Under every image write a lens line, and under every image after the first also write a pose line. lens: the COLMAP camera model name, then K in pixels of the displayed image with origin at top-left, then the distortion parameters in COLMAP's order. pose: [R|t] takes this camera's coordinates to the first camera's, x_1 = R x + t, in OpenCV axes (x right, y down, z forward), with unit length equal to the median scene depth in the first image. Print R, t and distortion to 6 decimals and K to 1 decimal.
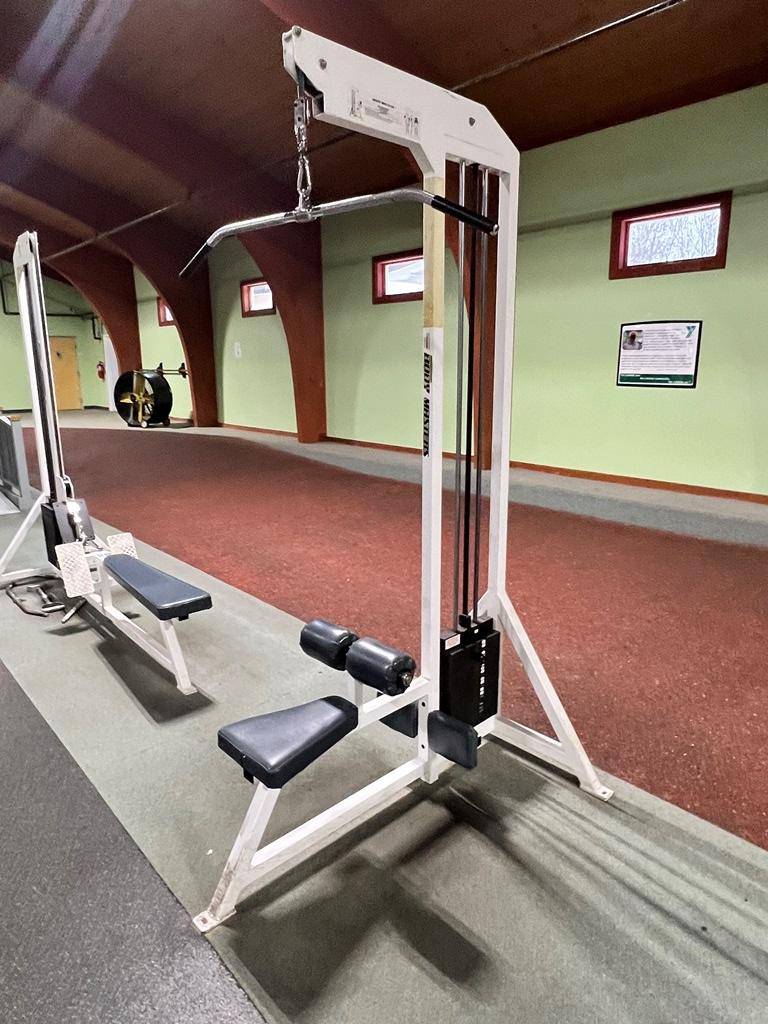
lens RADIAL K [[650.6, 0, 384.0], [0, 650.6, 512.0], [0, 0, 1]] dist [0.004685, -0.017003]
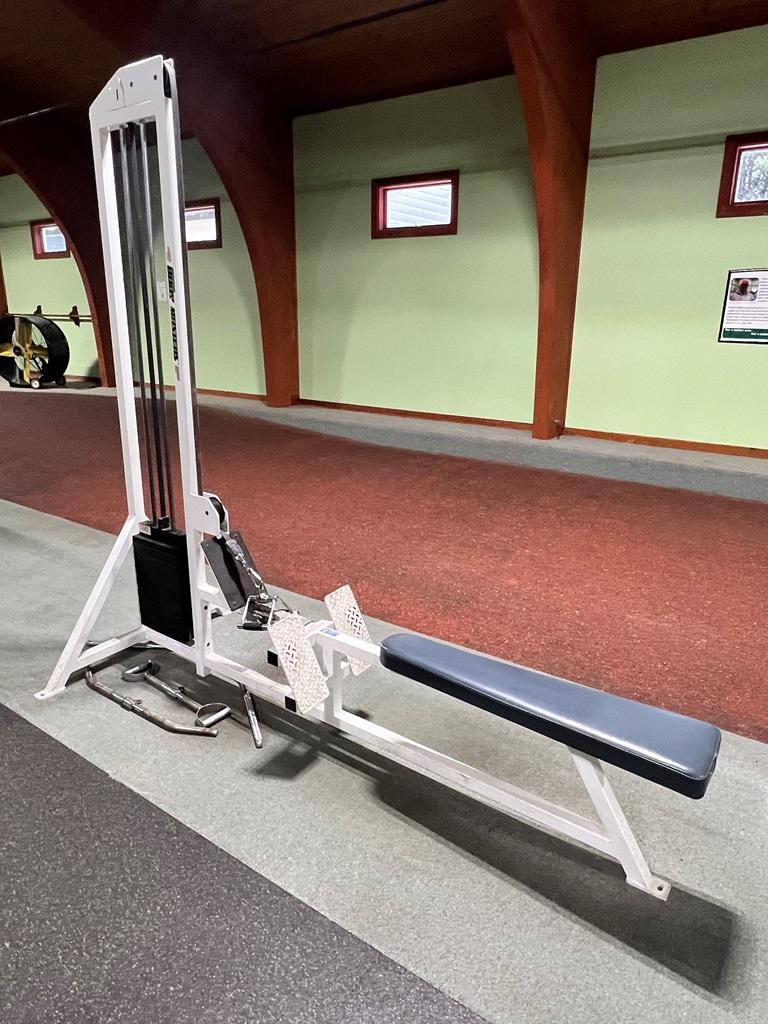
lens RADIAL K [[650.6, 0, 384.0], [0, 650.6, 512.0], [0, 0, 1]] dist [0.004685, -0.017003]
pose [[0.971818, -0.054943, 0.229239, -0.301091], [0.037796, 0.996195, 0.078536, -0.052341], [-0.232681, -0.067659, 0.970197, 0.240531]]
